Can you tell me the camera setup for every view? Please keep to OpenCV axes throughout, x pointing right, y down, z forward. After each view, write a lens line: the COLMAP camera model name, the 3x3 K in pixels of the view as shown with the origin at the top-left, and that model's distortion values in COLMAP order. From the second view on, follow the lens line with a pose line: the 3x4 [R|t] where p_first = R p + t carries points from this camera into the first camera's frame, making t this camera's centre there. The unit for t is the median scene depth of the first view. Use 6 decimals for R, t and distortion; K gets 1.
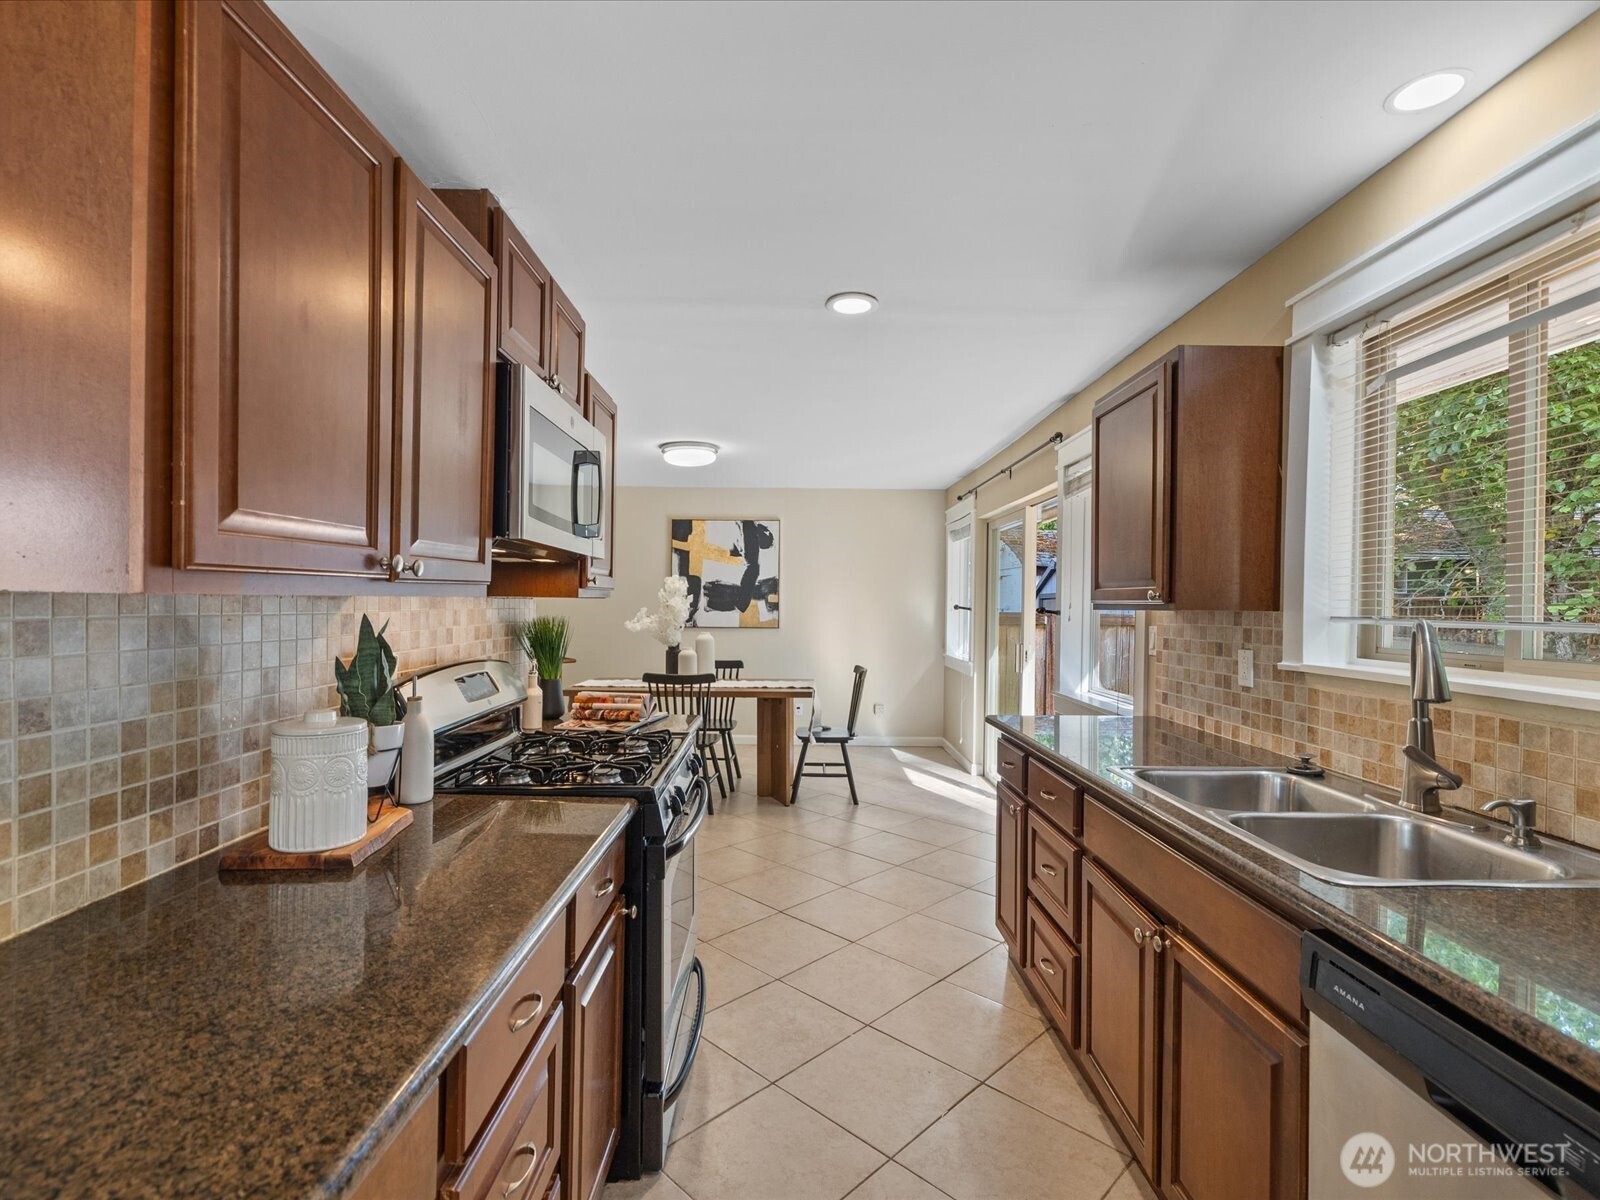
lens RADIAL K [[769.1, 0, 794.7], [0, 769.1, 606.2], [0, 0, 1]] dist [0.002334, 0.004086]
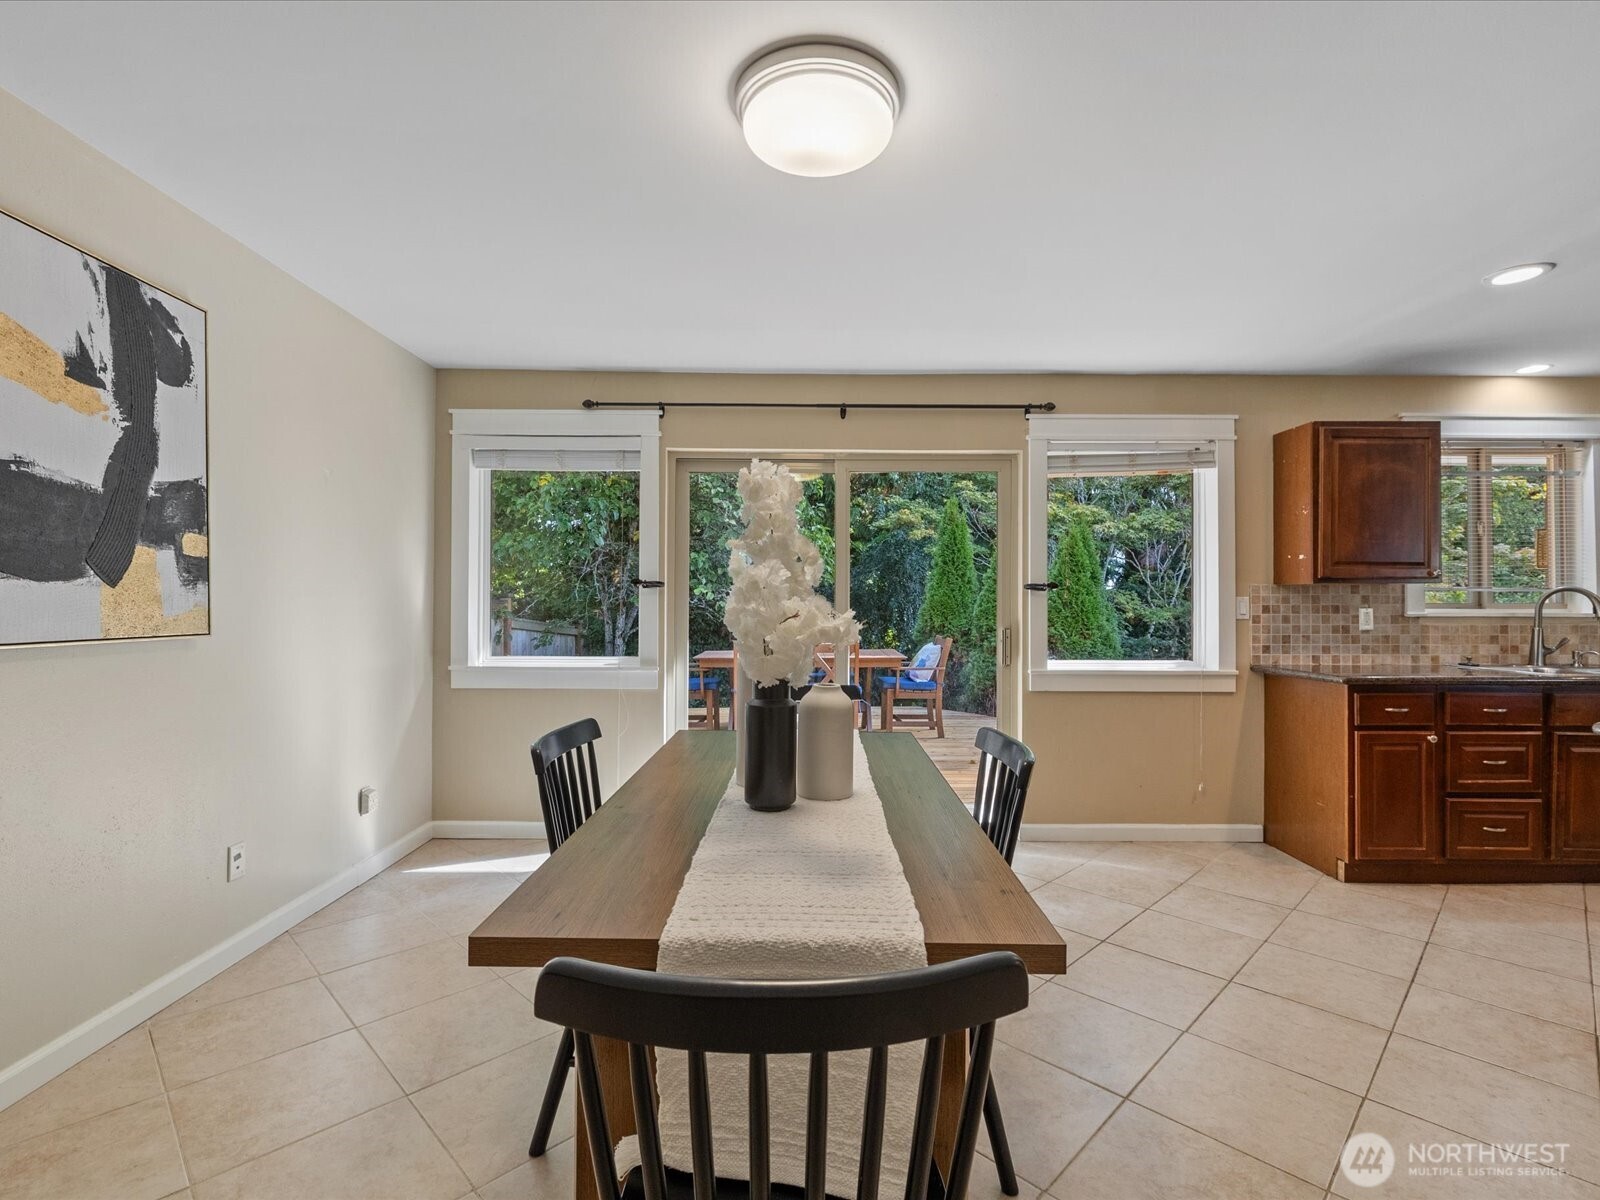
lens RADIAL K [[769.1, 0, 801.6], [0, 769.1, 597.1], [0, 0, 1]] dist [0.002334, 0.004086]
pose [[-0.001703, 0.000665, 0.999998, -0.356374], [-0.000881, 0.999999, -0.000666, 0.012140], [-0.999998, -0.000883, -0.001702, 0.743465]]
